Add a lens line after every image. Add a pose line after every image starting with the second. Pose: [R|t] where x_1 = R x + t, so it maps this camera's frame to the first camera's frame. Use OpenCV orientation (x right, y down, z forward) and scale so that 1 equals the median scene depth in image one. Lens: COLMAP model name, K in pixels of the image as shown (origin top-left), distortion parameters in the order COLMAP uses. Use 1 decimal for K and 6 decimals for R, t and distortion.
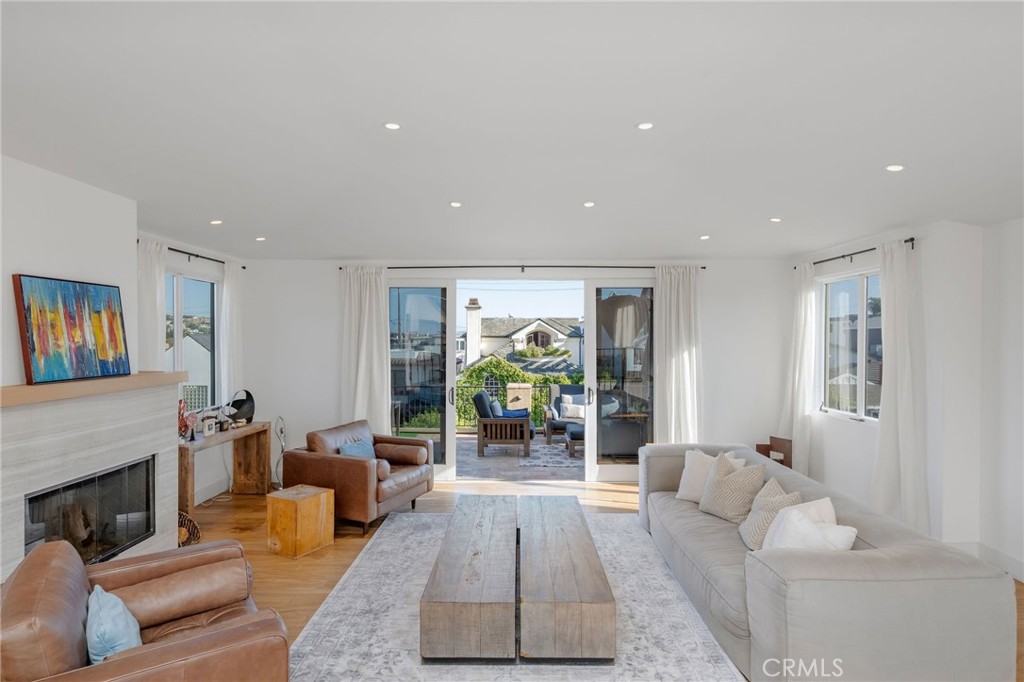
lens RADIAL K [[520.3, 0, 522.3], [0, 520.3, 340.6], [0, 0, 1]] dist [-0.001642, -0.000943]
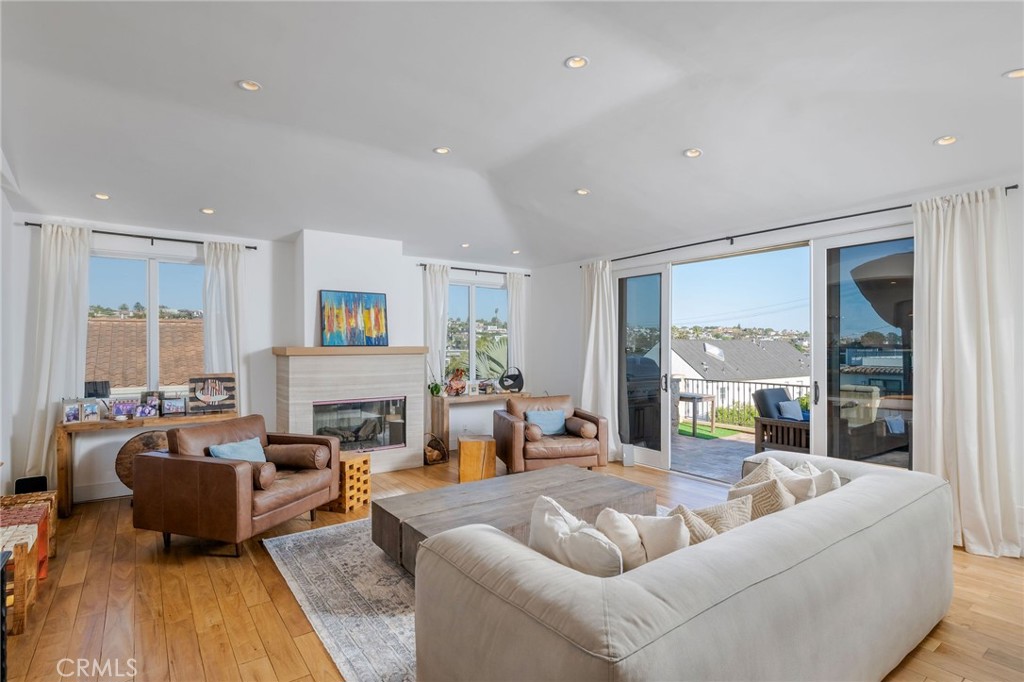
lens RADIAL K [[520.3, 0, 530.6], [0, 520.3, 343.8], [0, 0, 1]] dist [-0.001642, -0.000943]
pose [[0.603698, -0.009341, -0.797158, 0.870629], [0.000854, 0.999938, -0.011070, 0.079340], [0.797213, 0.006002, 0.603669, 0.371179]]
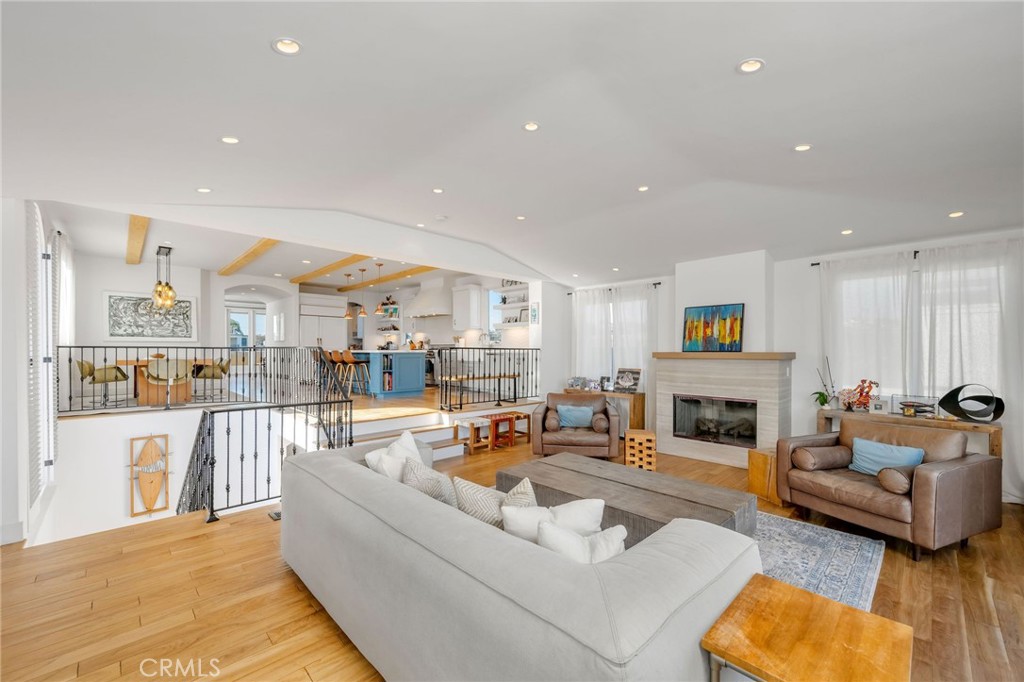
lens RADIAL K [[422.1, 0, 510.7], [0, 422.1, 350.2], [0, 0, 1]] dist [0.020515, 0.000042]
pose [[-0.723149, -0.011894, -0.690590, 0.859411], [-0.011774, 0.999919, -0.004892, 0.079445], [0.690592, 0.004593, -0.723230, 1.557782]]
